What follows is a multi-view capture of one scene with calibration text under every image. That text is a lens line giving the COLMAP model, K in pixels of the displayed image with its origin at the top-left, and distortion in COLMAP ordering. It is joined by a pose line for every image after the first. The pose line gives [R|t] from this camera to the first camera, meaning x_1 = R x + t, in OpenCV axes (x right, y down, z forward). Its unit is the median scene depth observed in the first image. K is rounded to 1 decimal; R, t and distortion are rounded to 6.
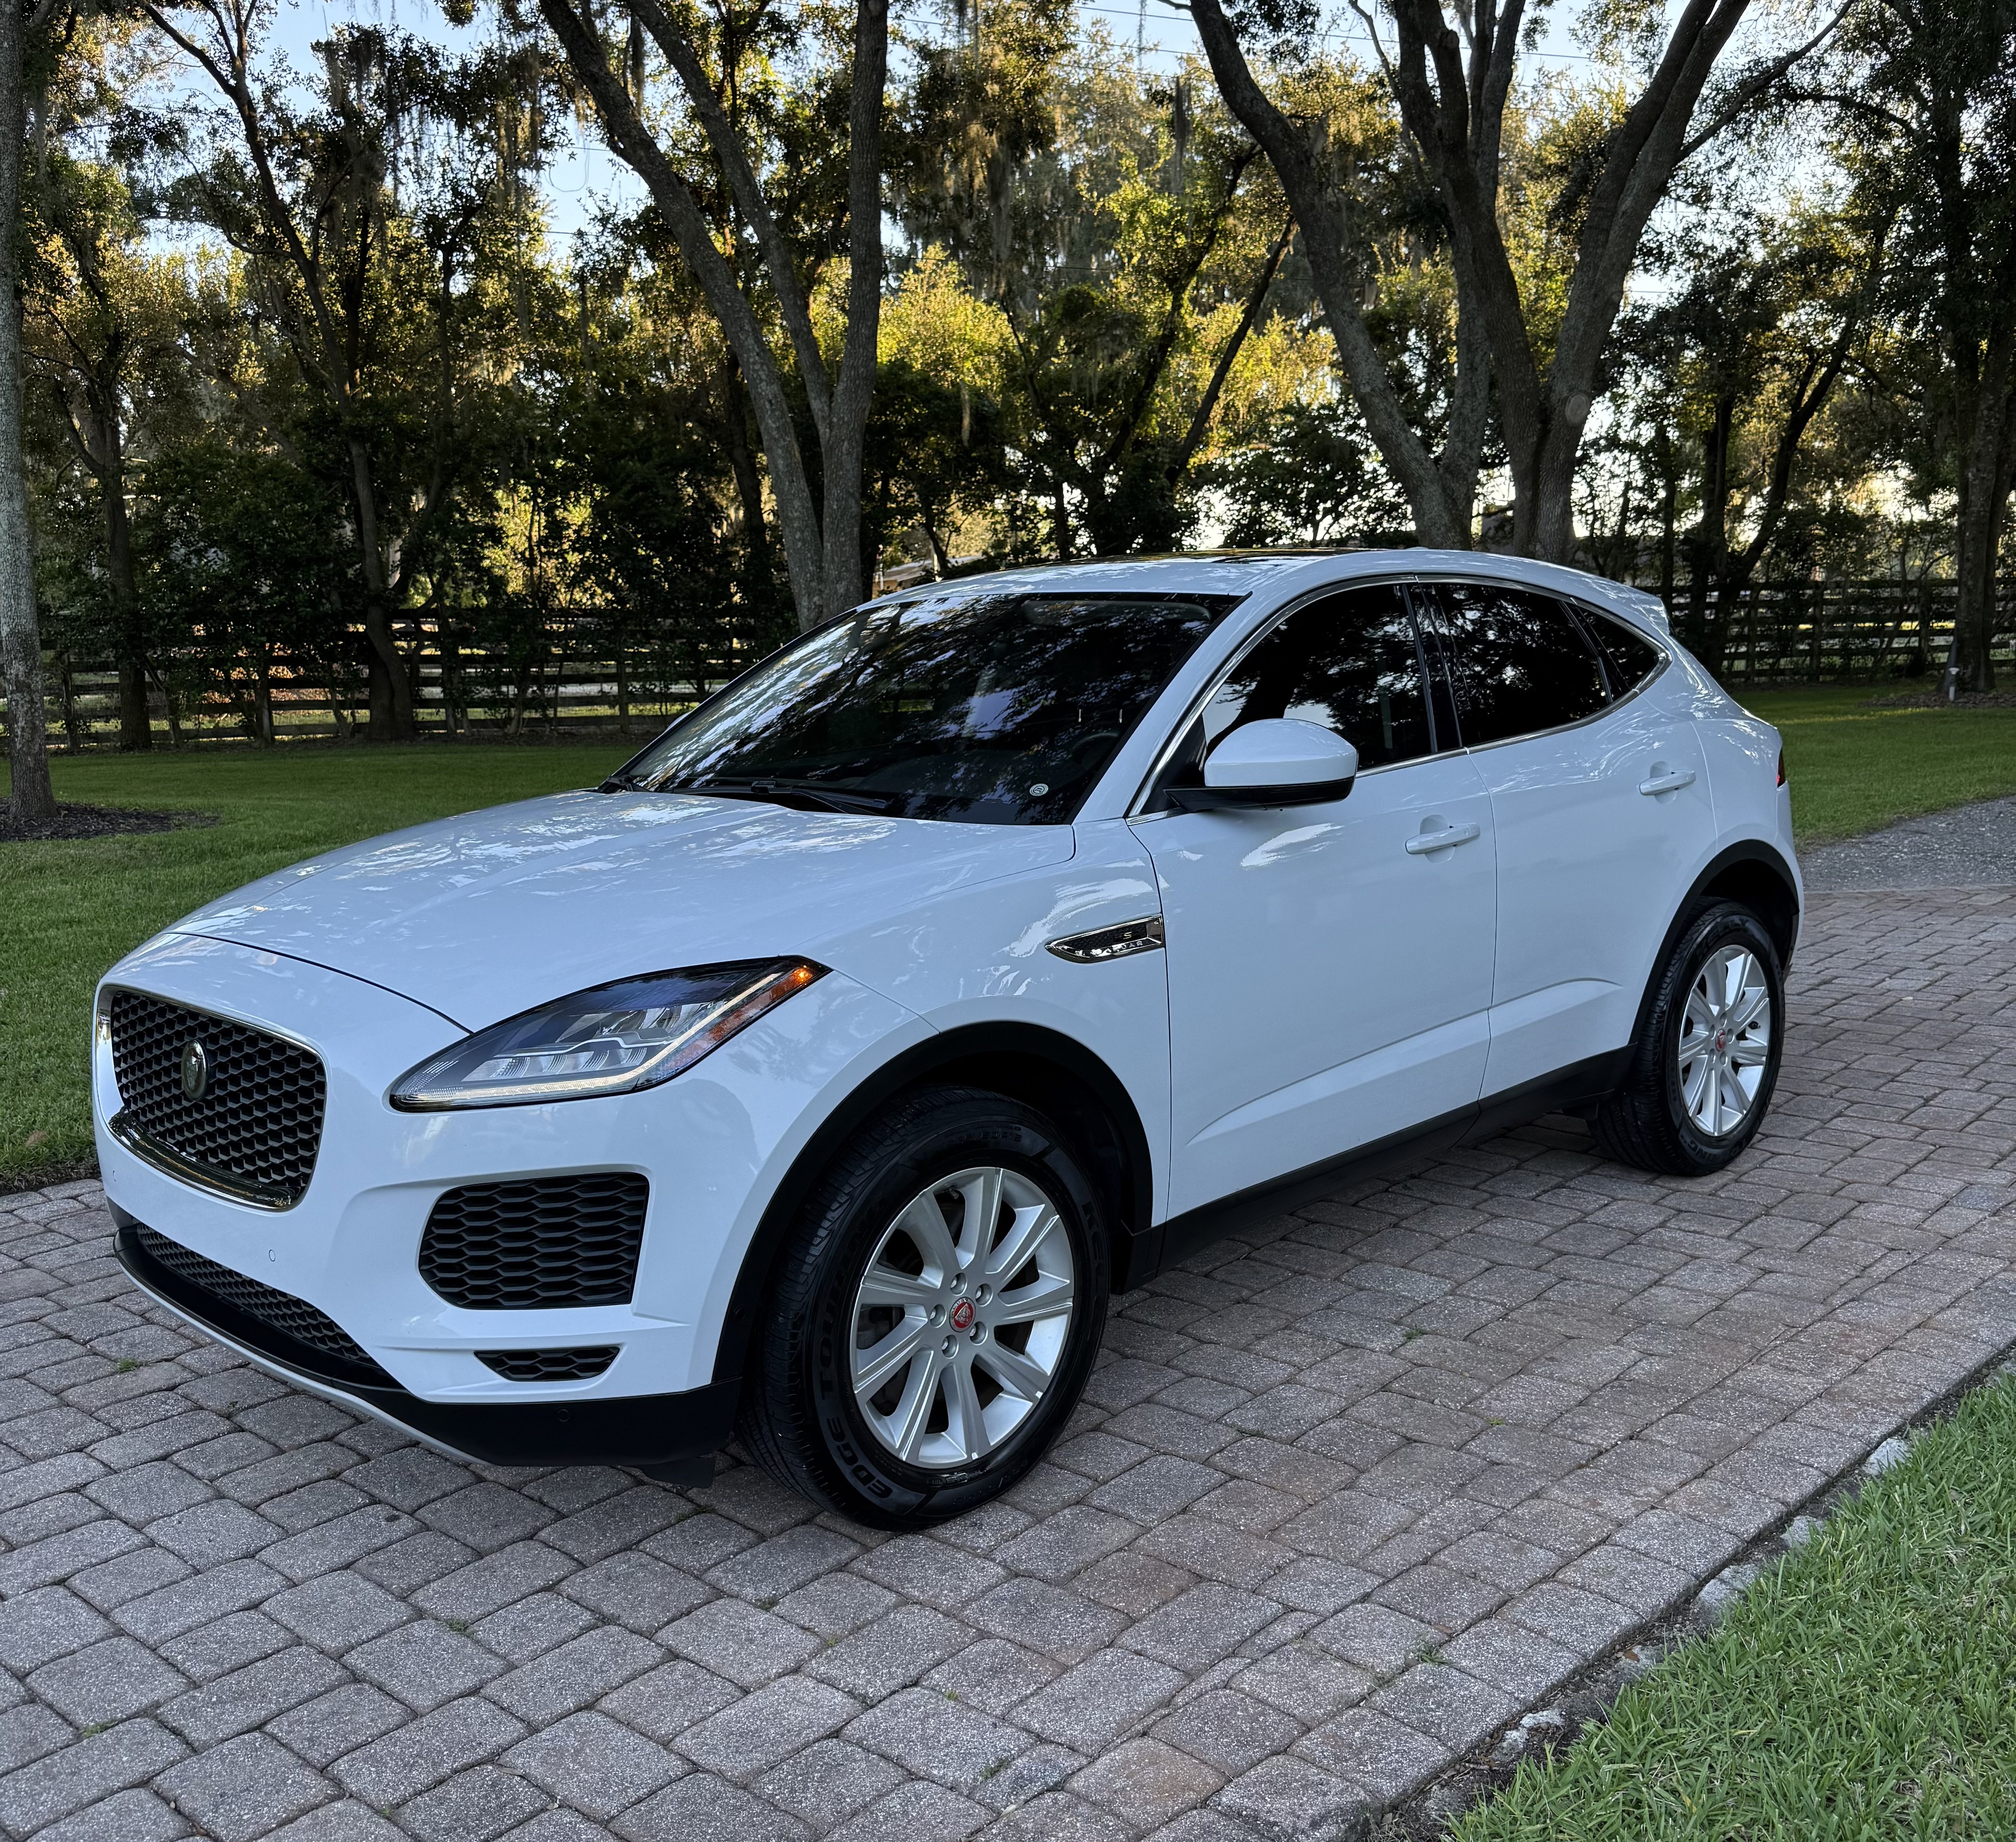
lens RADIAL K [[1879.9, 0, 1008.4], [0, 1879.9, 1053.7], [0, 0, 1]] dist [-0.003552, -0.018622]
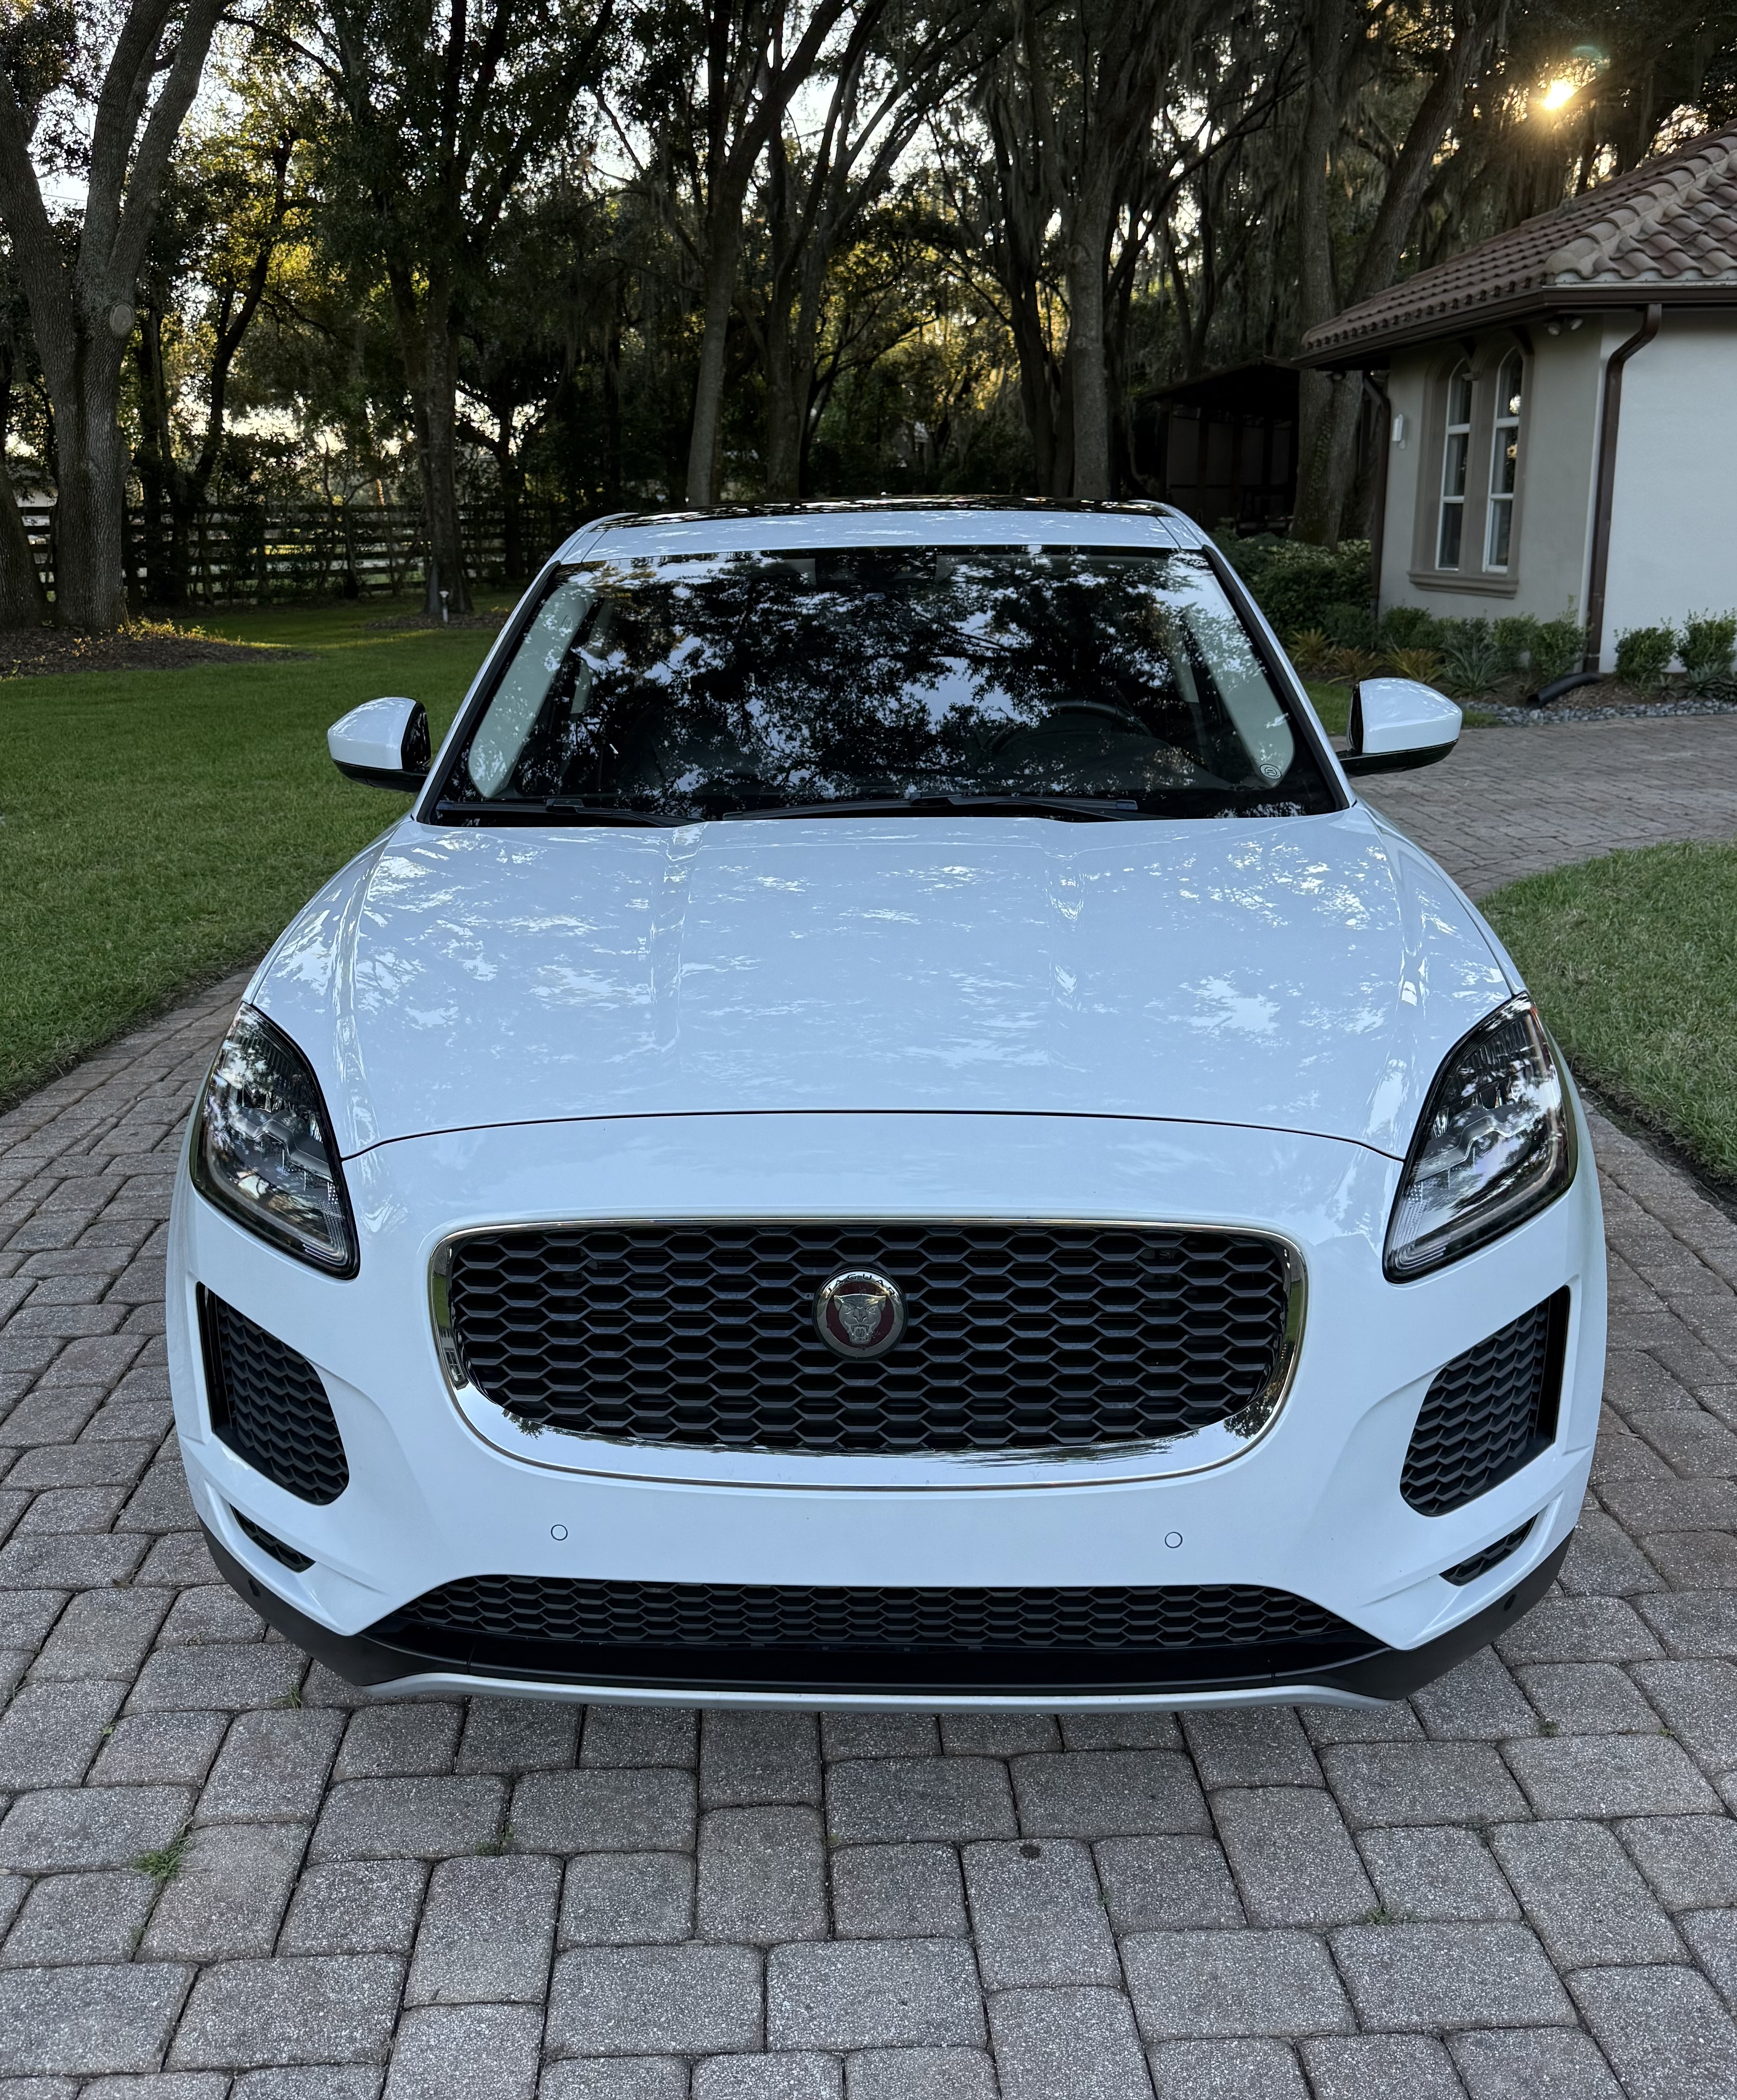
lens RADIAL K [[1865.8, 0, 868.5], [0, 1865.8, 1050.0], [0, 0, 1]] dist [-0.006777, -0.016551]
pose [[0.733130, -0.170418, 0.658390, -0.740751], [0.143778, 0.985052, 0.094871, -0.123807], [-0.664716, 0.025109, 0.746674, 0.469030]]
